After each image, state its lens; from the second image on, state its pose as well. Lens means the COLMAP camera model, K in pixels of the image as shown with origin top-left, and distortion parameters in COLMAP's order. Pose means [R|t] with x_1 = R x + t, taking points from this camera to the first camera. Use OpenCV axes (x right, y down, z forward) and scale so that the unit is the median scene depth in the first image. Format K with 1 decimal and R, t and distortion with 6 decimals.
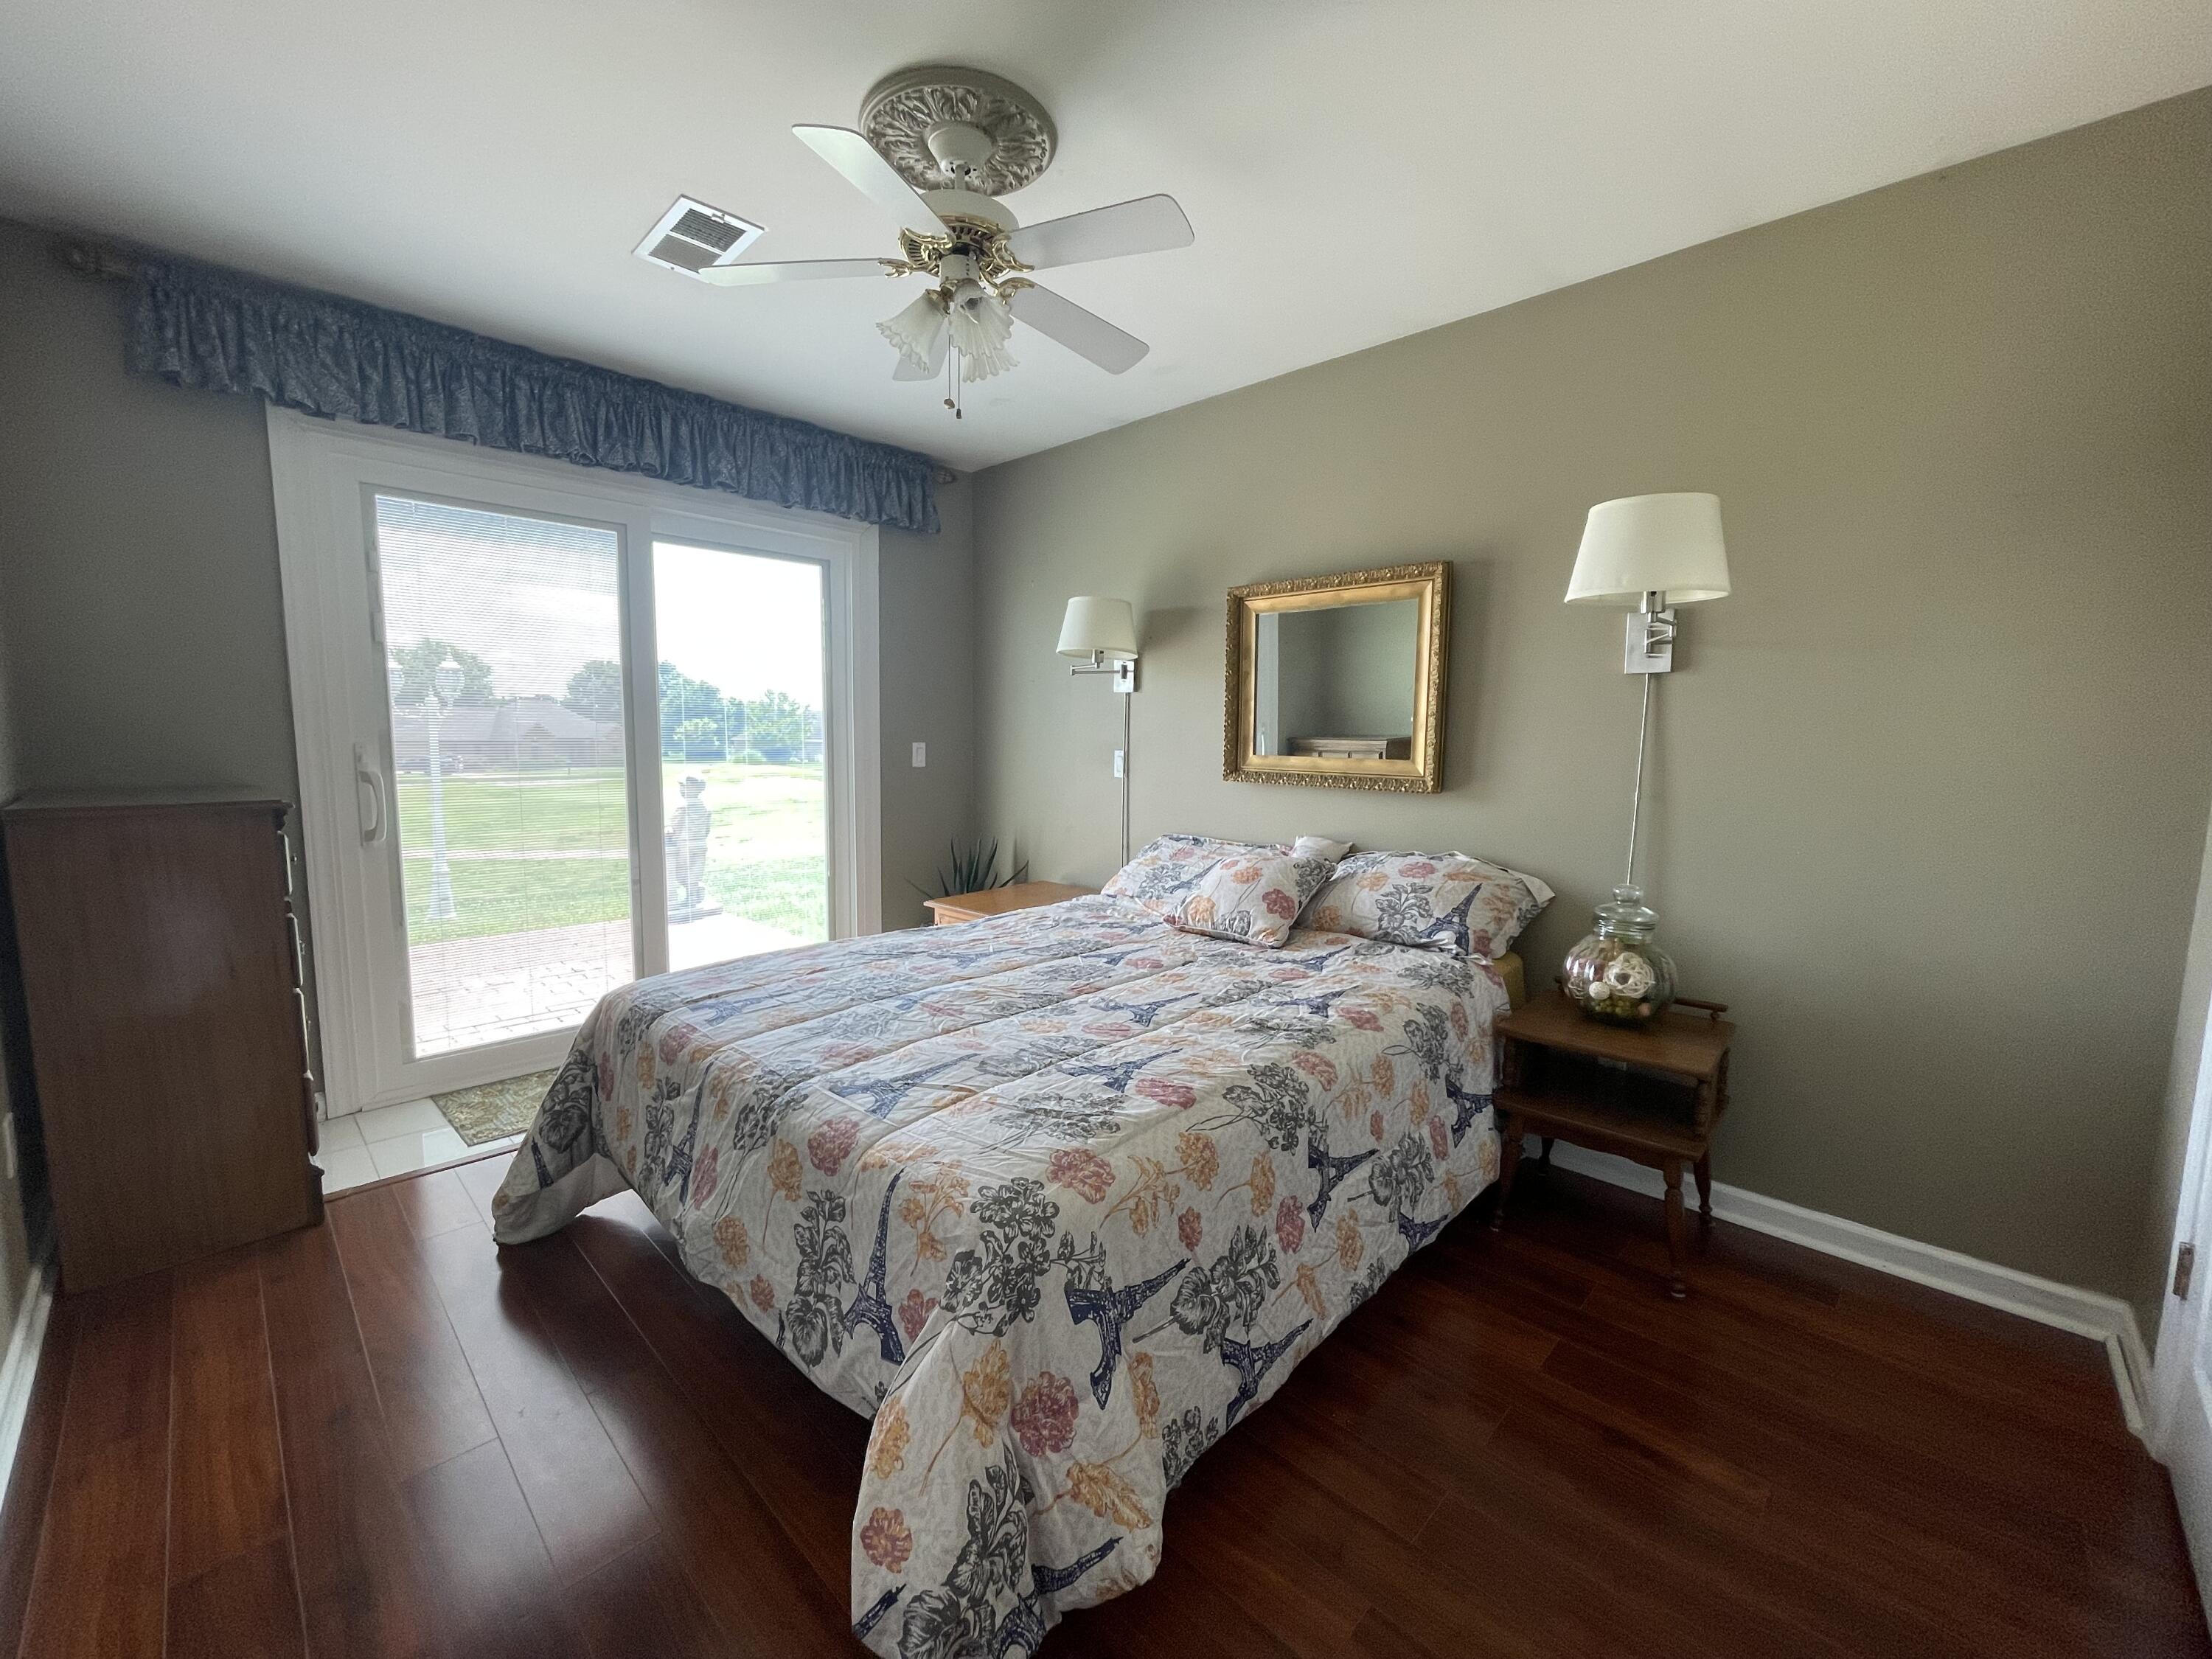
lens RADIAL K [[888.0, 0, 1095.1], [0, 888.0, 827.7], [0, 0, 1]] dist [0.000050, -0.000119]
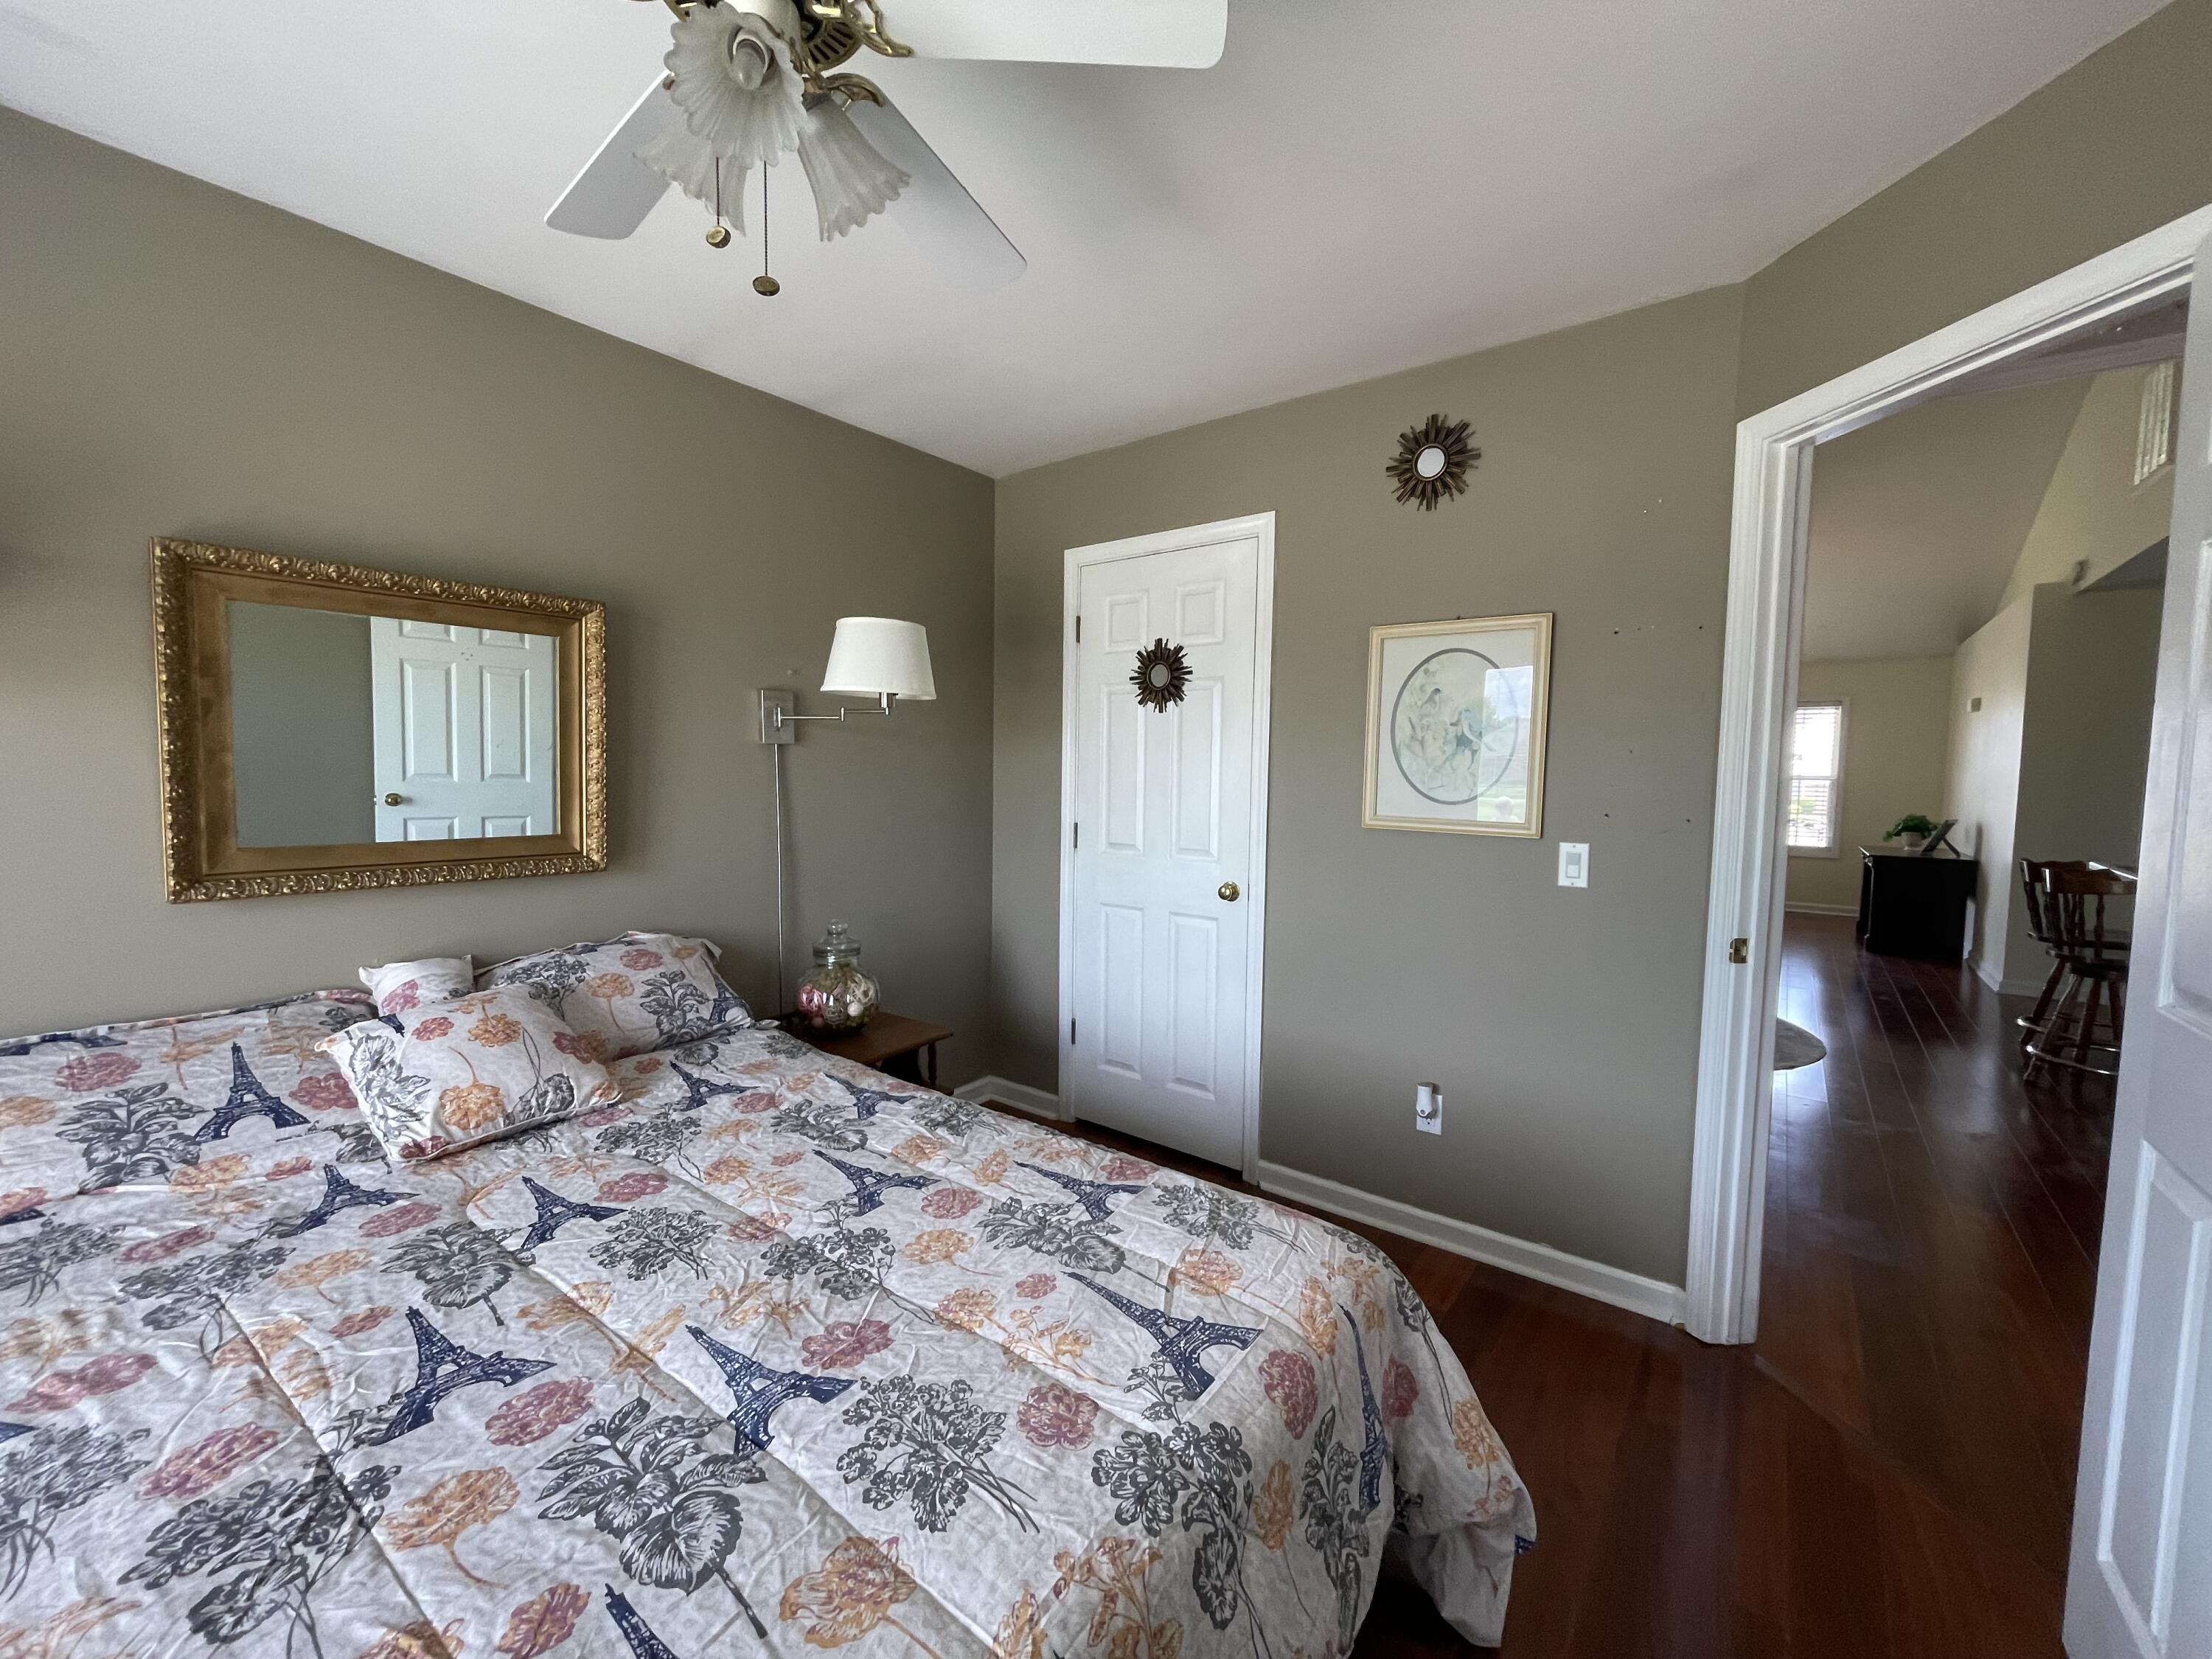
lens RADIAL K [[888.0, 0, 1095.1], [0, 888.0, 827.7], [0, 0, 1]] dist [0.000050, -0.000119]
pose [[-0.115282, -0.083732, 0.989798, -0.693581], [0.087161, 0.991745, 0.094048, -0.158685], [-0.989501, 0.097114, -0.107032, 0.825139]]
